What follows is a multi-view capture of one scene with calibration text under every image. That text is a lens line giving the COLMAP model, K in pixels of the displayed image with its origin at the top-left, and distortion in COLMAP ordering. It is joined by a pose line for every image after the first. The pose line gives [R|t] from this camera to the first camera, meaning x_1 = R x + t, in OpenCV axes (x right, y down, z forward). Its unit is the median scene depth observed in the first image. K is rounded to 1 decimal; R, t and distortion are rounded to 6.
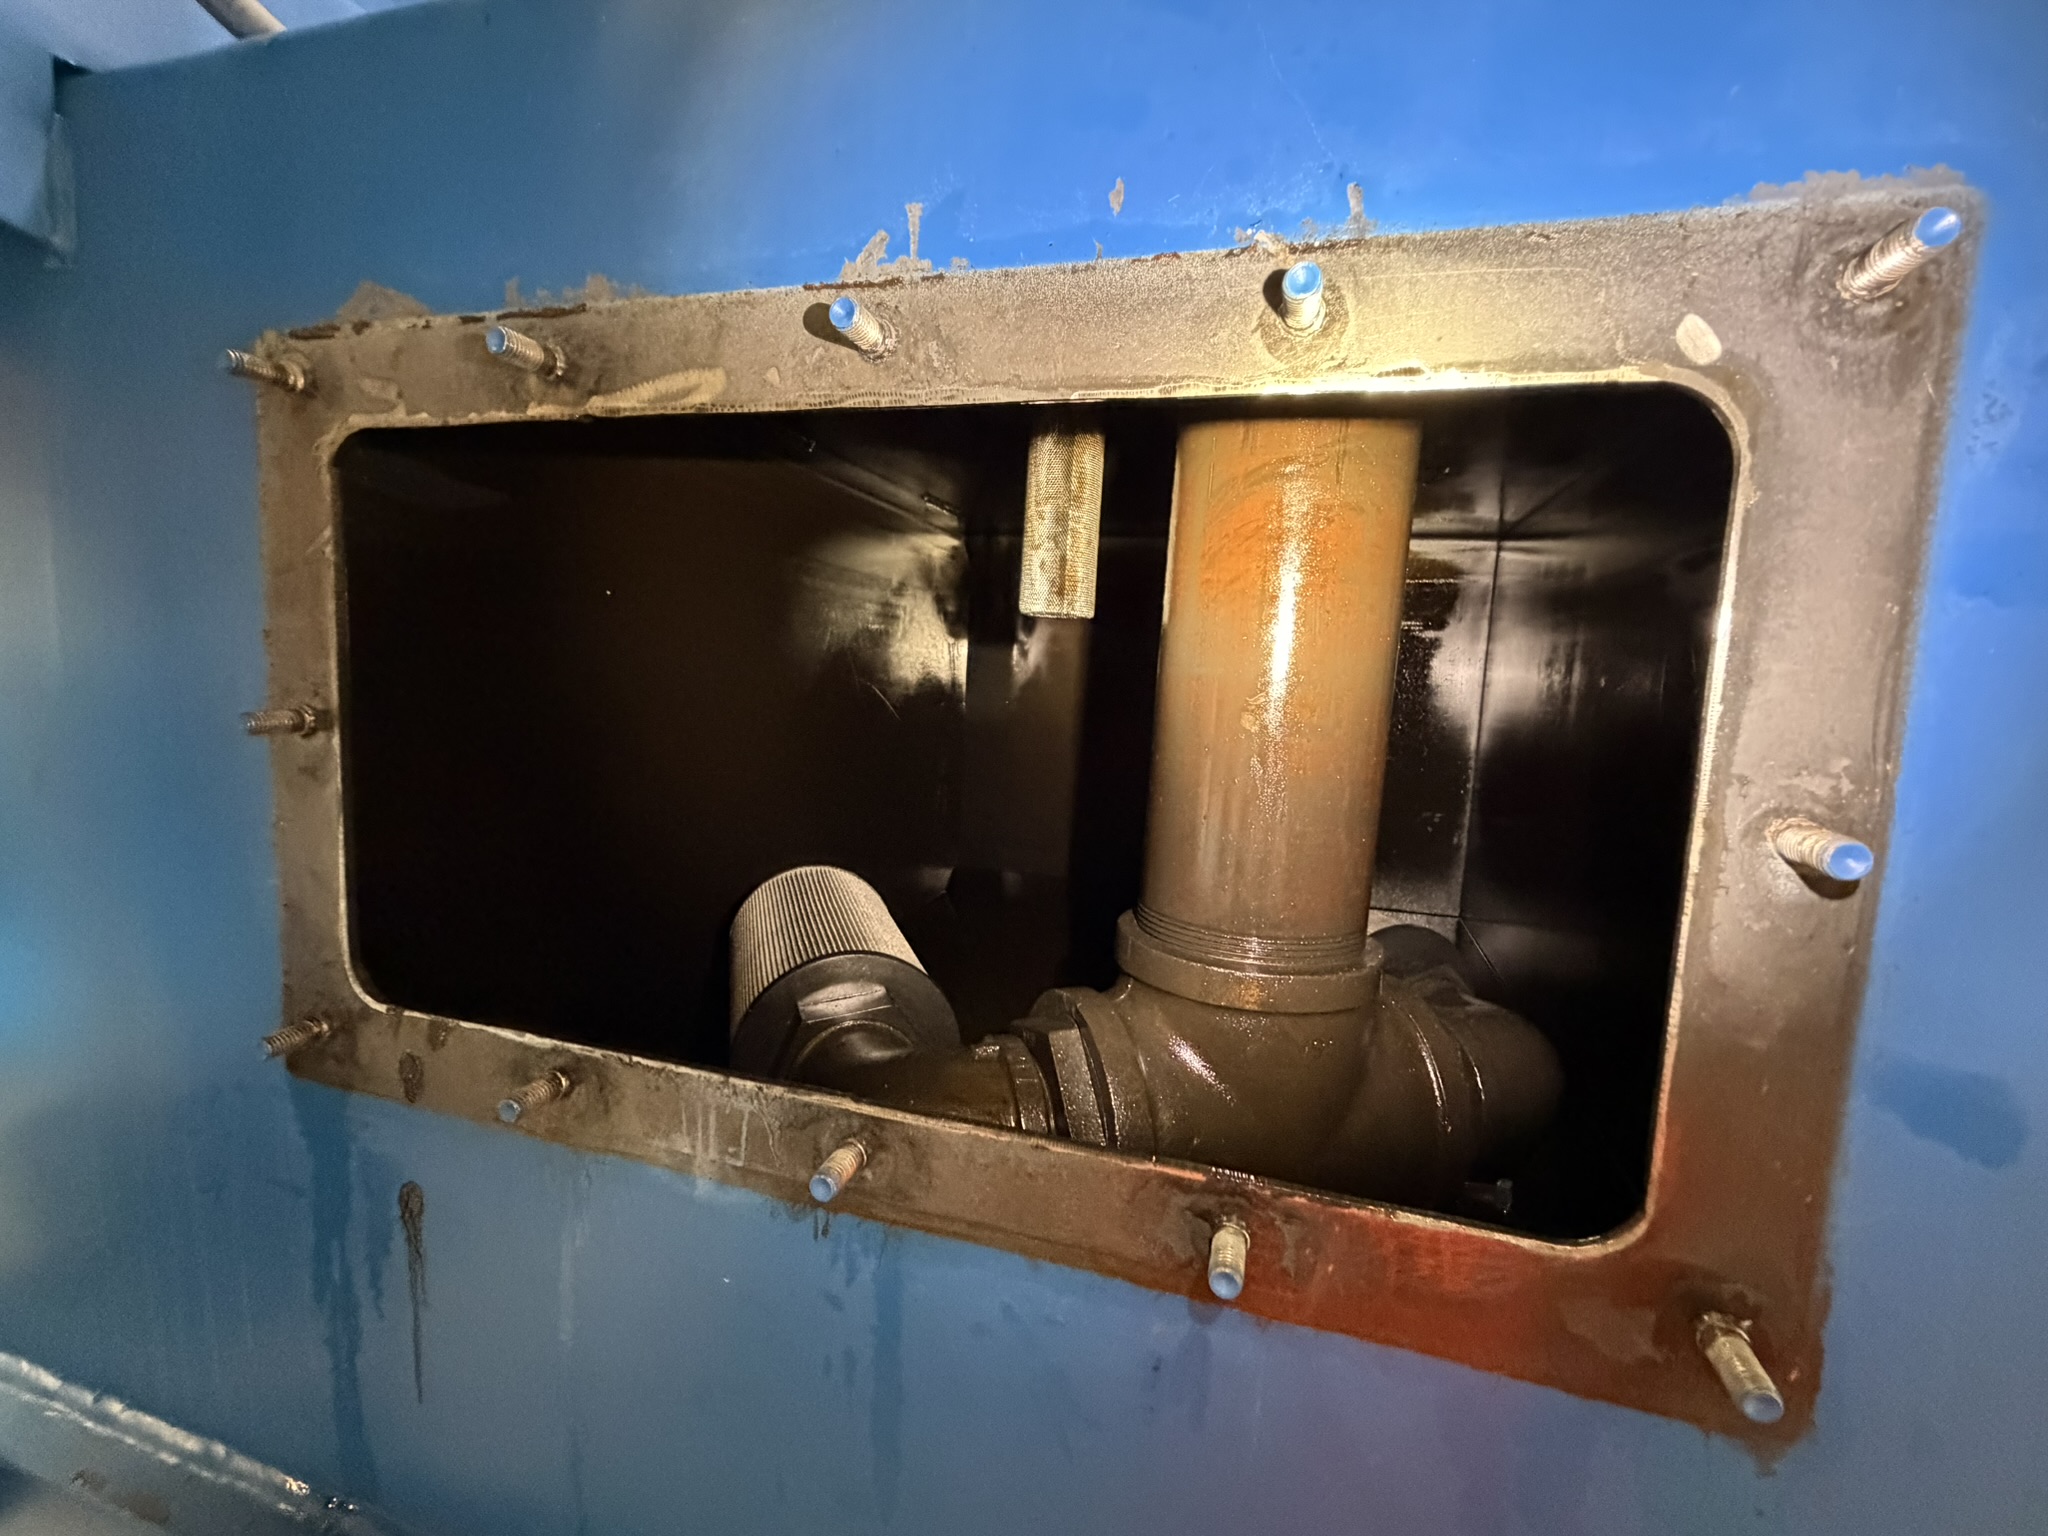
lens RADIAL K [[918.1, 0, 1024.0], [0, 918.1, 768.0], [0, 0, 1]] dist [0.013390, -0.009233]
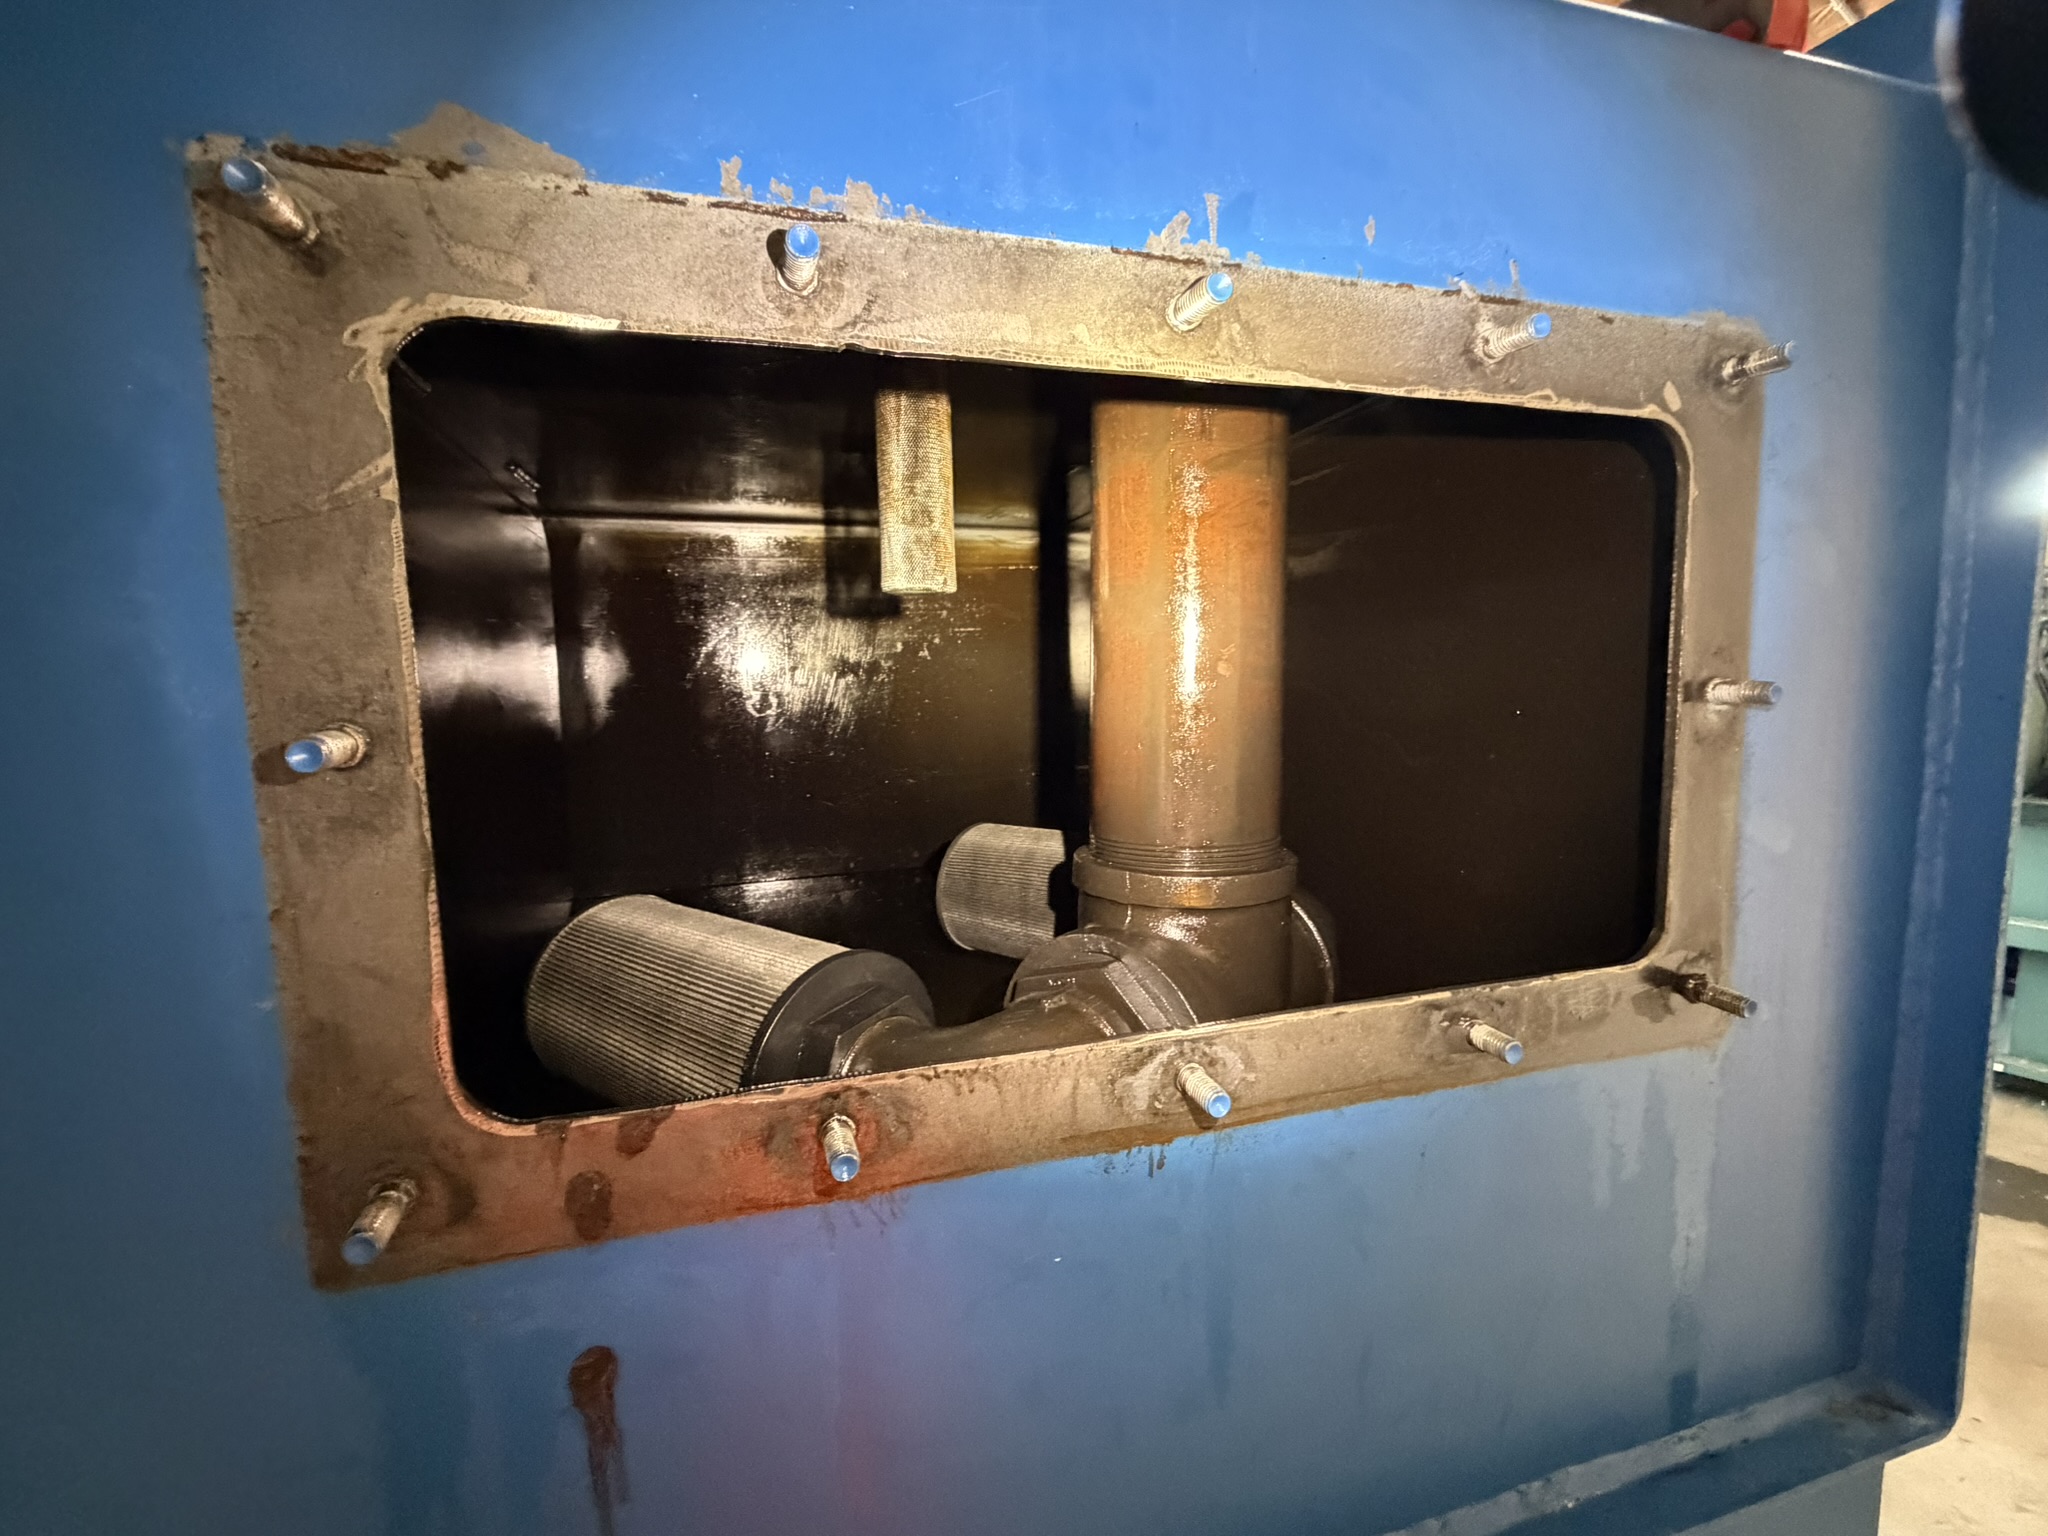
lens RADIAL K [[918.1, 0, 1024.0], [0, 918.1, 768.0], [0, 0, 1]] dist [0.013390, -0.009233]
pose [[0.819460, -0.123256, 0.559726, -0.880156], [0.119208, 0.991898, 0.043899, -0.007449], [-0.560602, 0.030750, 0.827514, 0.208067]]
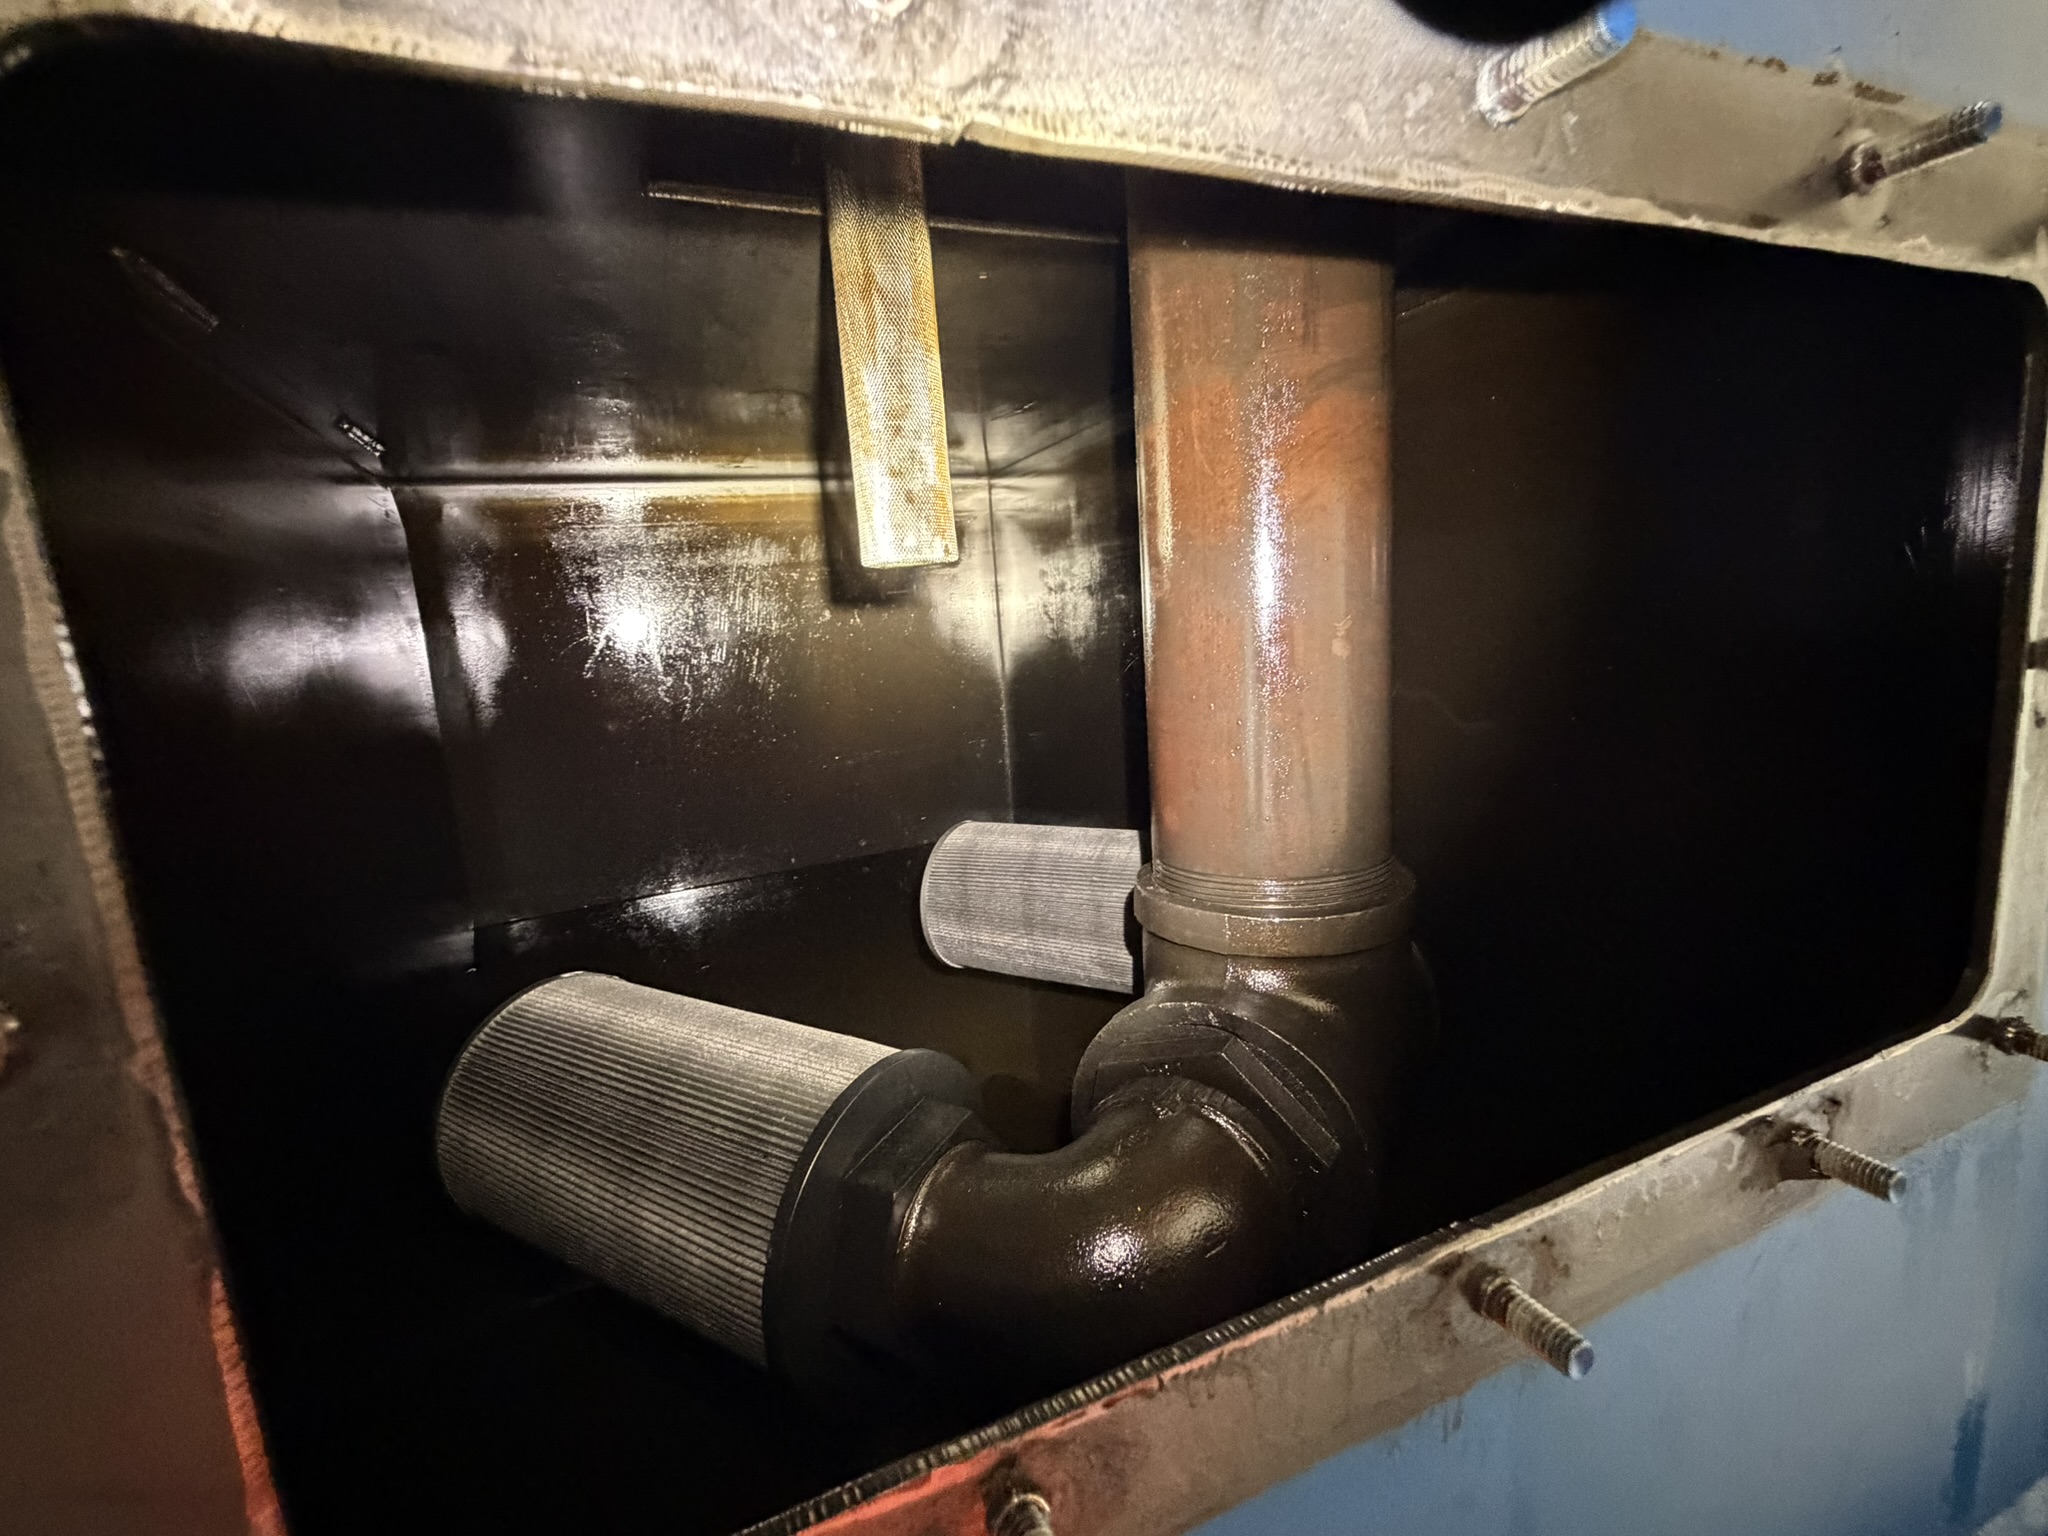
lens RADIAL K [[918.1, 0, 1024.0], [0, 918.1, 768.0], [0, 0, 1]] dist [0.013390, -0.009233]
pose [[0.750253, -0.210111, 0.626876, -0.808136], [0.180110, 0.977251, 0.111989, -0.126782], [-0.636145, 0.028886, 0.771028, 0.659222]]
